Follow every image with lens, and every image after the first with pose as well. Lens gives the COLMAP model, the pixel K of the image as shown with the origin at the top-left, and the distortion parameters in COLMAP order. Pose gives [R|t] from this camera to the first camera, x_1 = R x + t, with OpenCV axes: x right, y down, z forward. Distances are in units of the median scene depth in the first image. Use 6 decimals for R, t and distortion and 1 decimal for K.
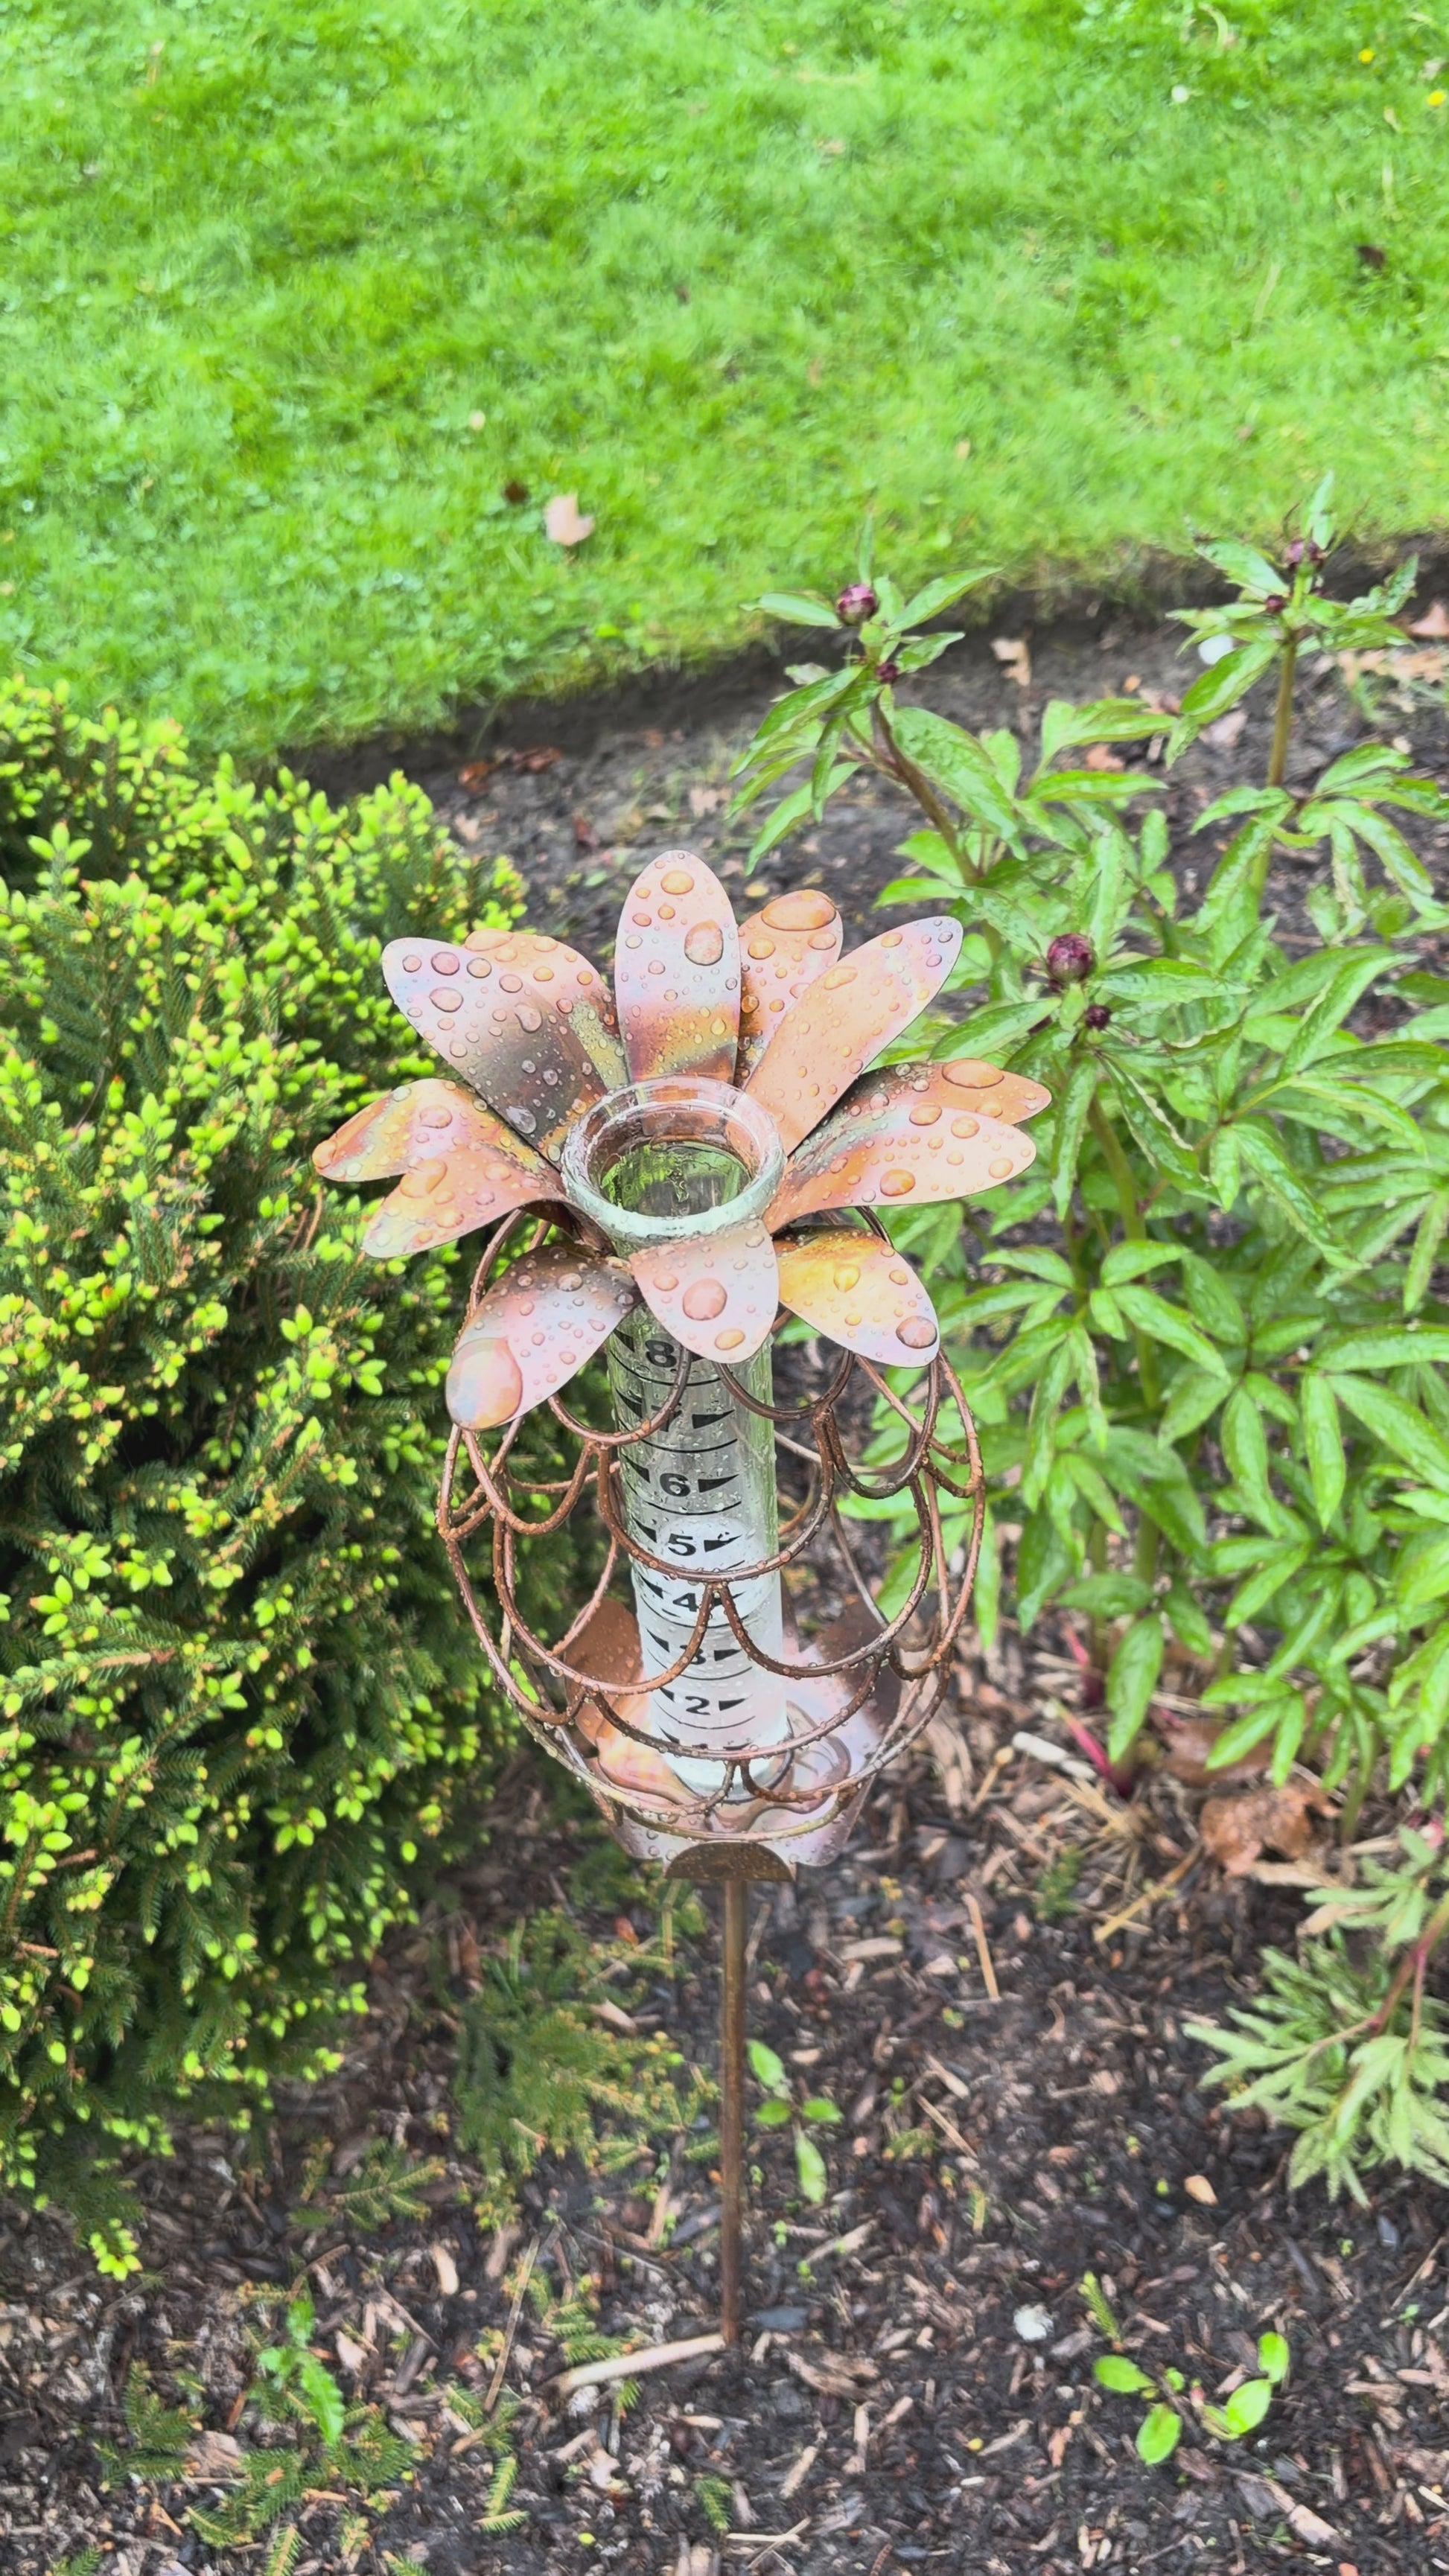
lens RADIAL K [[2264.2, 0, 724.5], [0, 2264.2, 1288.0], [0, 0, 1]] dist [0.004542, 0.021694]
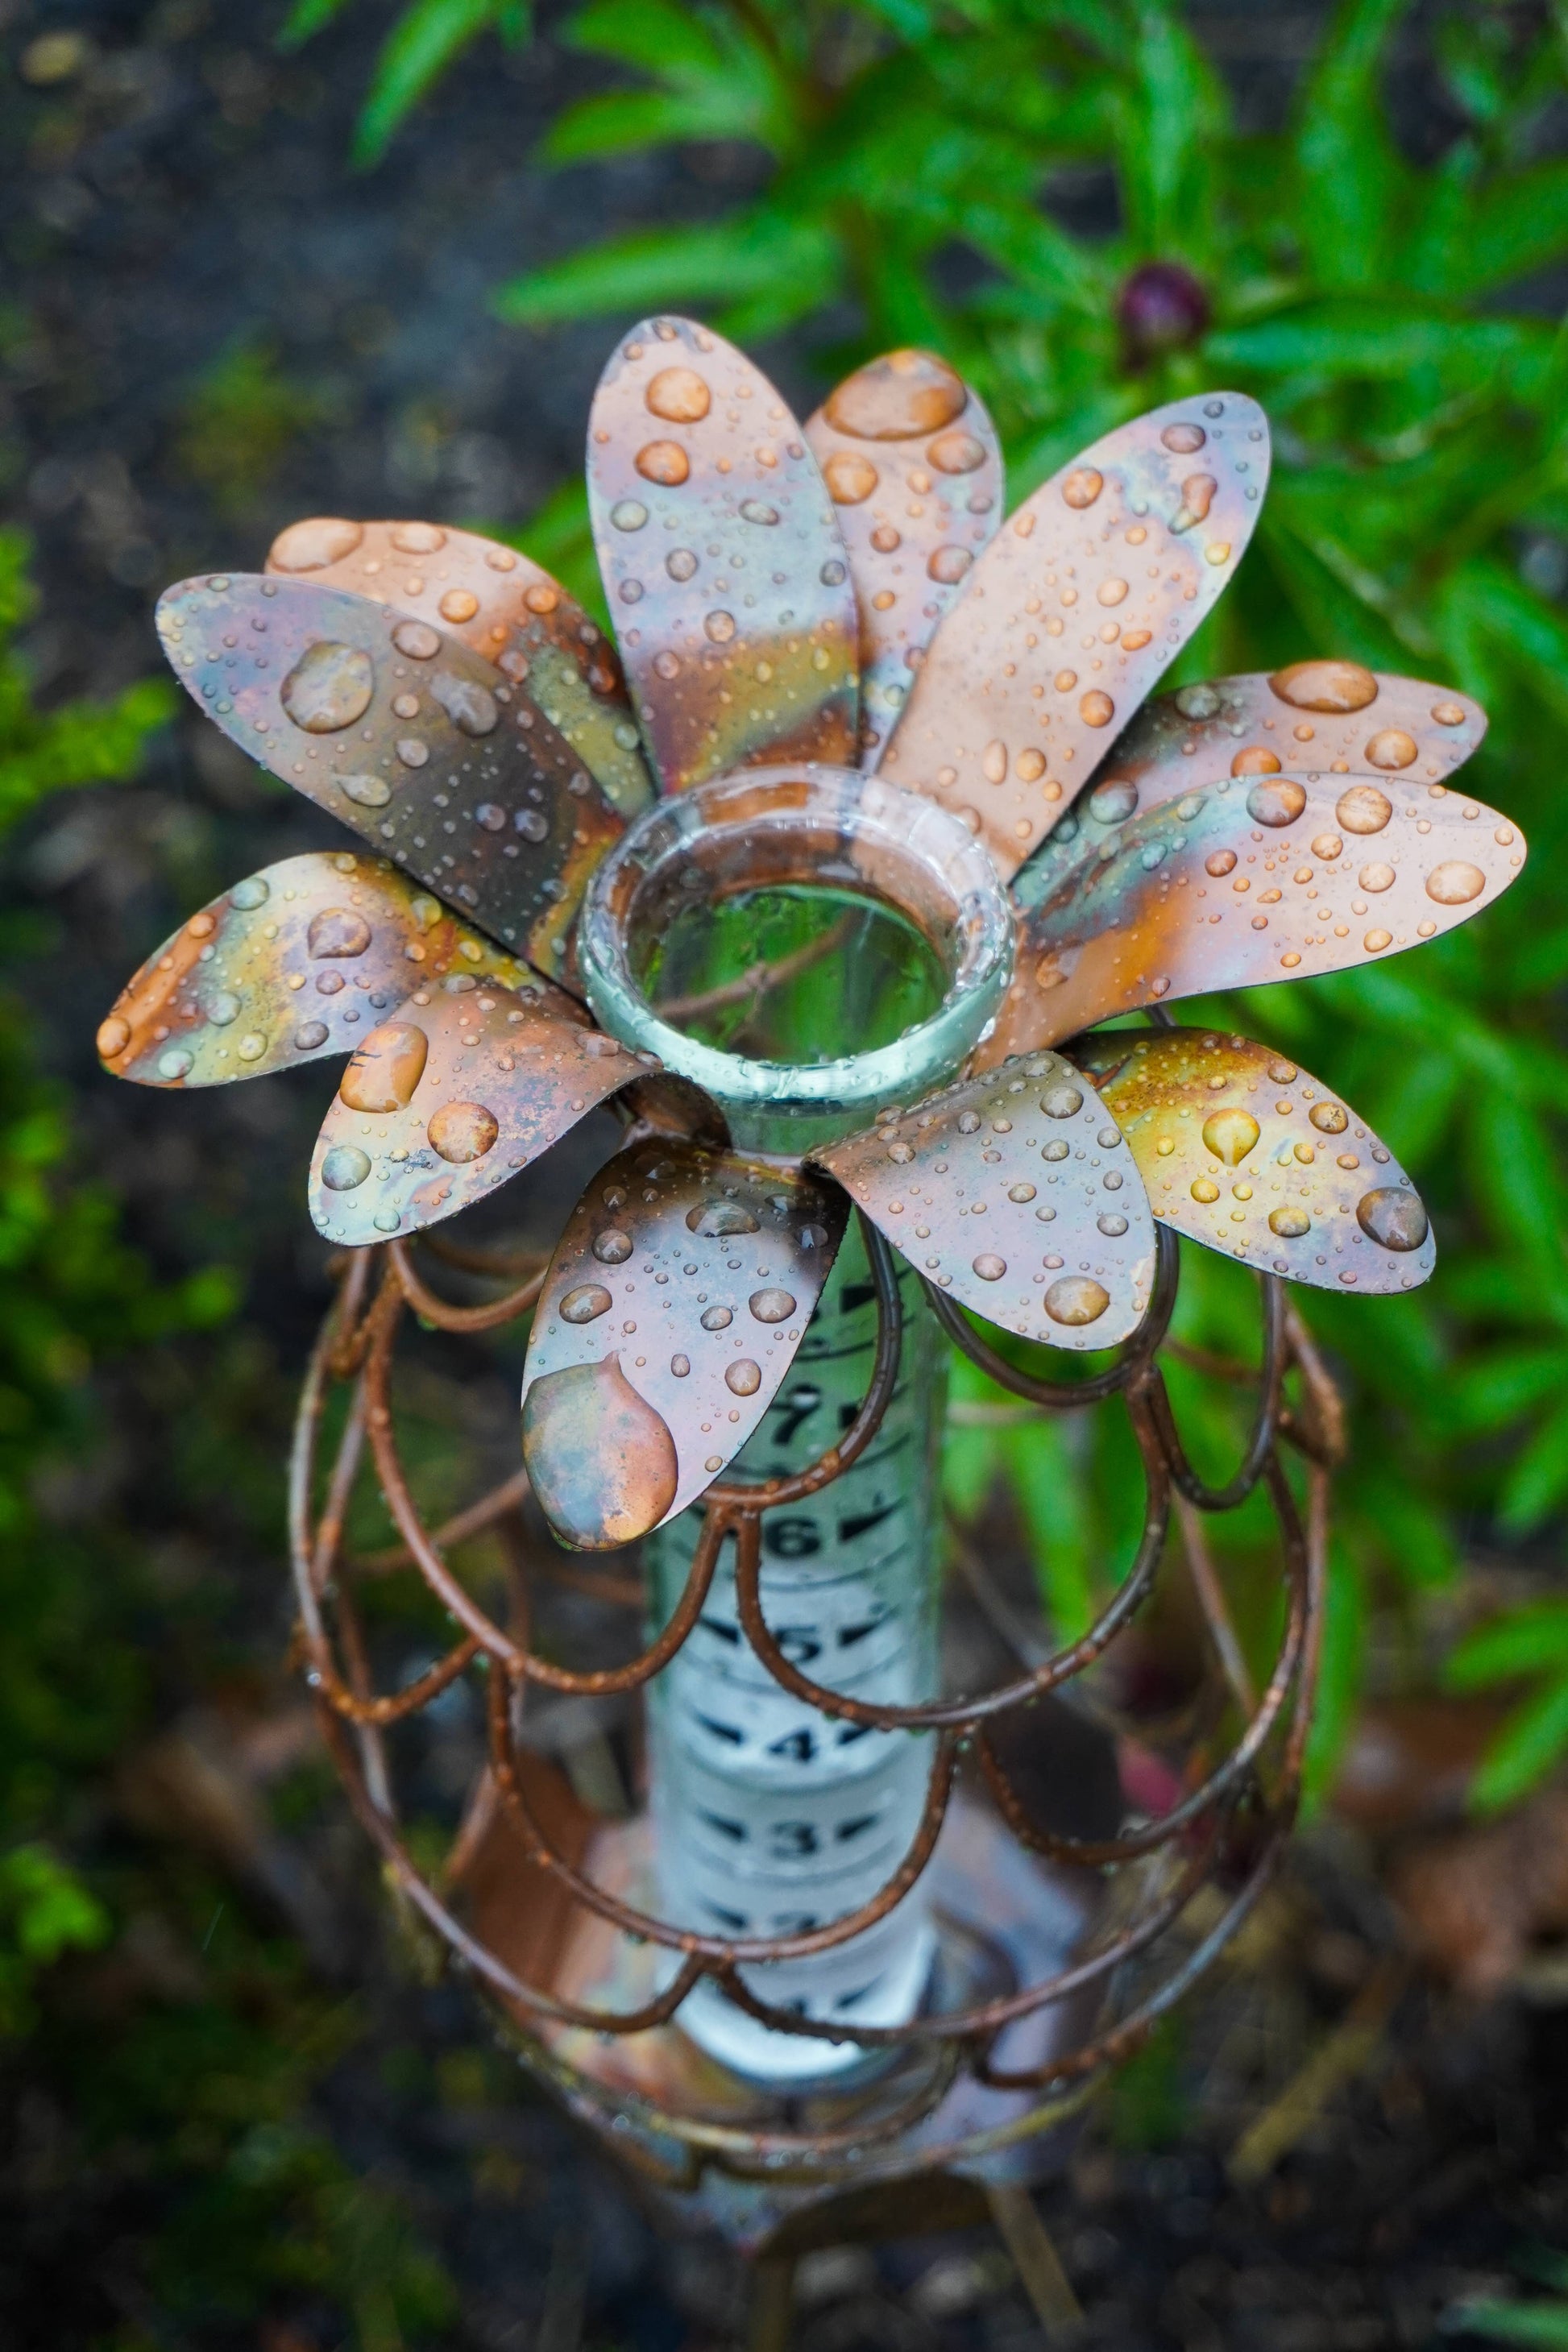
lens RADIAL K [[5019.9, 0, 784.0], [0, 5019.9, 1176.0], [0, 0, 1]] dist [0.016614, 0.533950]
pose [[0.972039, -0.160975, 0.170959, -0.093224], [0.147329, 0.985003, 0.089797, -0.043654], [-0.182850, -0.062099, 0.981178, -0.048983]]
